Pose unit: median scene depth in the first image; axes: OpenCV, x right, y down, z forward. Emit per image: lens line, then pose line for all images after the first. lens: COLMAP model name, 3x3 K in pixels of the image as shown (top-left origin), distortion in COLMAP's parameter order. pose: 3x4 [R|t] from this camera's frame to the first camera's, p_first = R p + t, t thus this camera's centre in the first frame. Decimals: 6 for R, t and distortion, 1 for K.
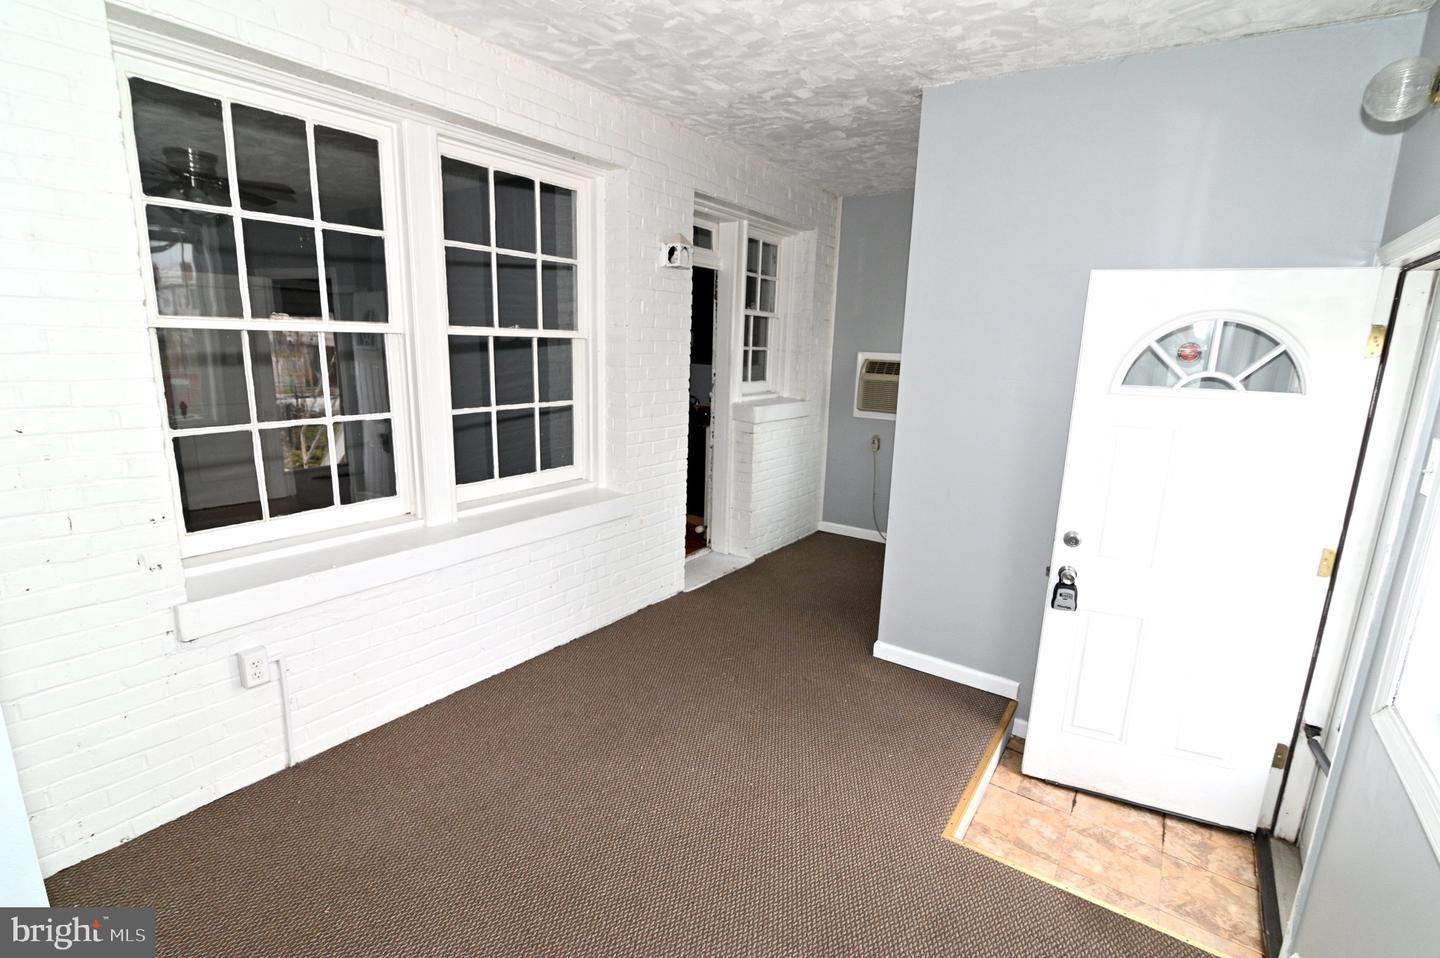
lens RADIAL K [[661.2, 0, 723.2], [0, 661.2, 483.0], [0, 0, 1]] dist [-0.021923, 0.002470]
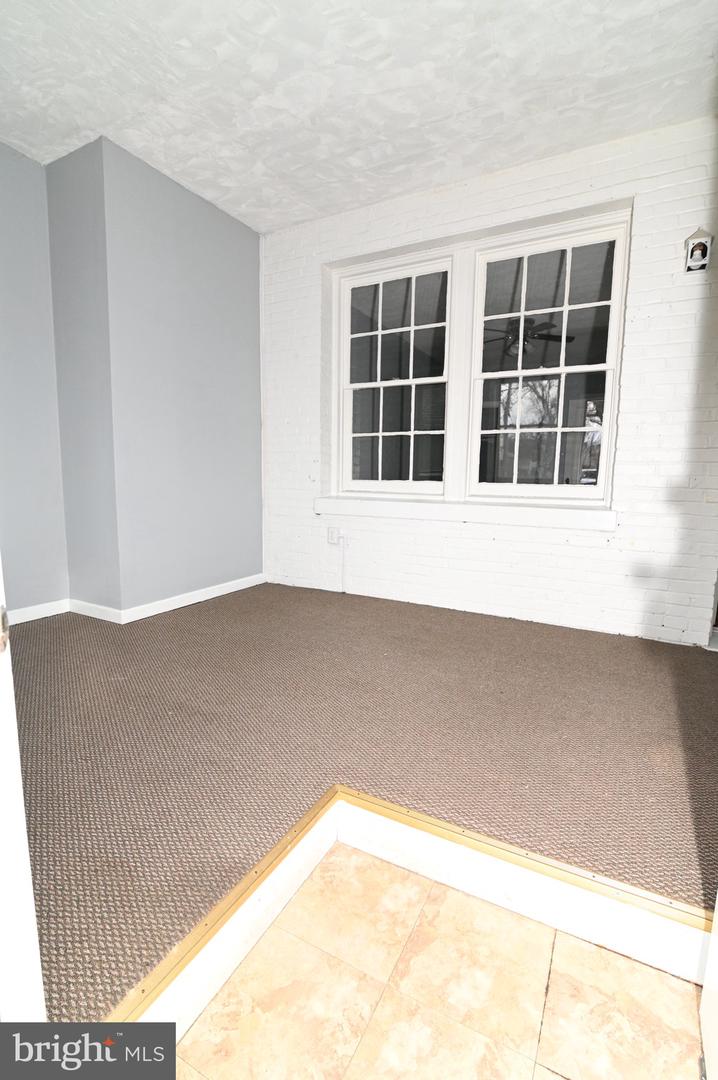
lens RADIAL K [[495.9, 0, 354.9], [0, 495.9, 540.5], [0, 0, 1]] dist [-0.021923, 0.002470]
pose [[0.113161, 0.116351, -0.986741, 0.678428], [-0.214354, 0.972592, 0.090100, 0.091254], [0.970179, 0.201316, 0.134999, 0.596883]]
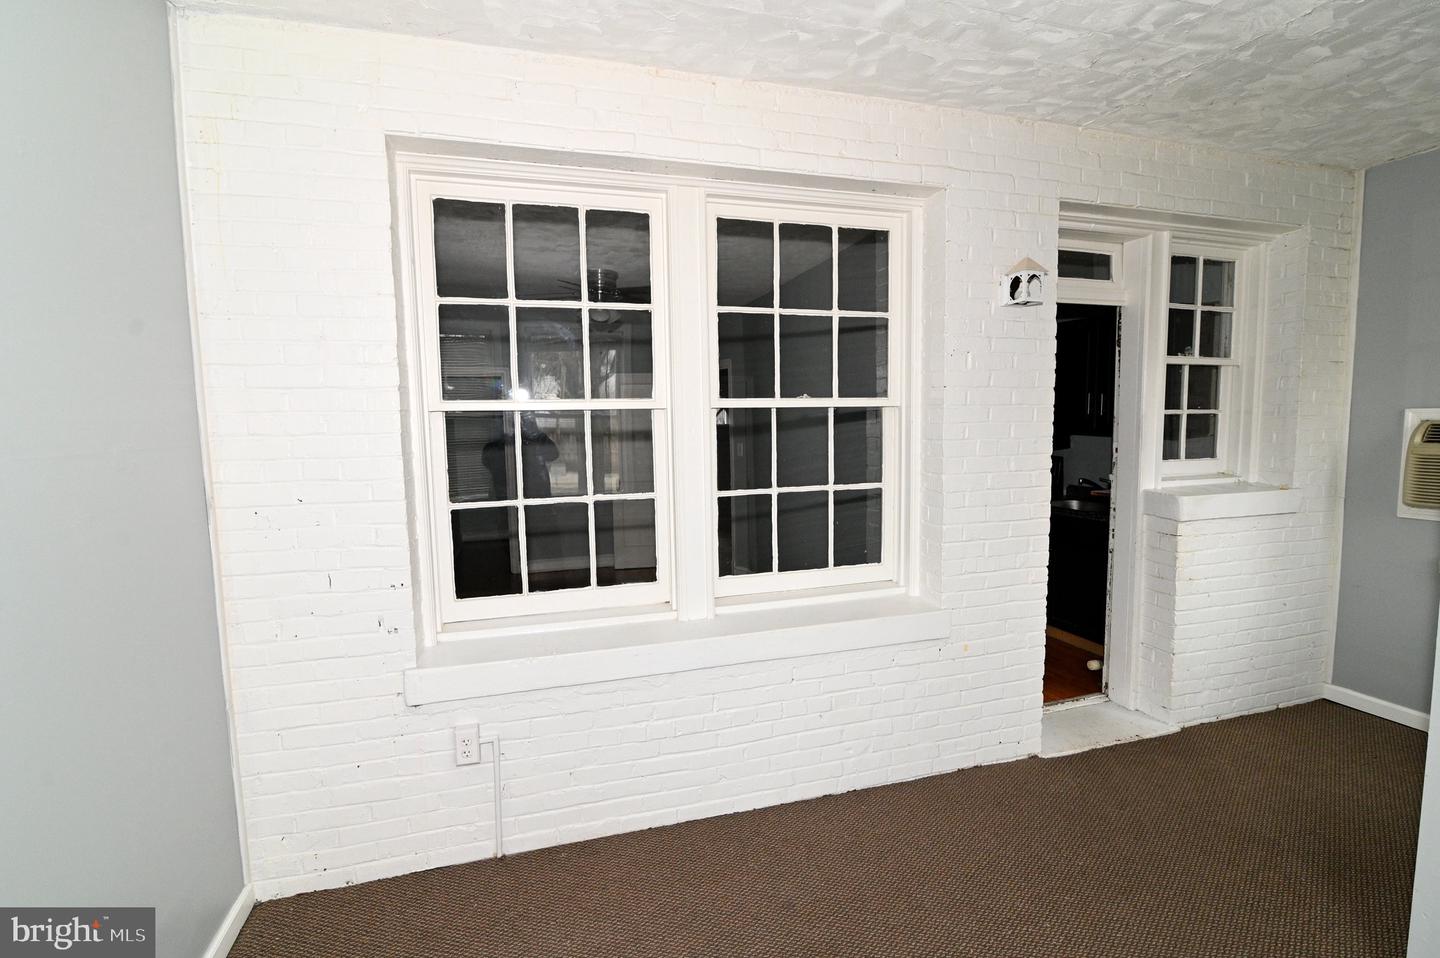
lens RADIAL K [[661.2, 0, 716.0], [0, 661.2, 478.4], [0, 0, 1]] dist [-0.021923, 0.002470]
pose [[0.783734, 0.012353, -0.620973, 0.134052], [-0.091321, 0.991228, -0.095538, -0.040294], [0.614346, 0.131584, 0.777988, 0.285765]]
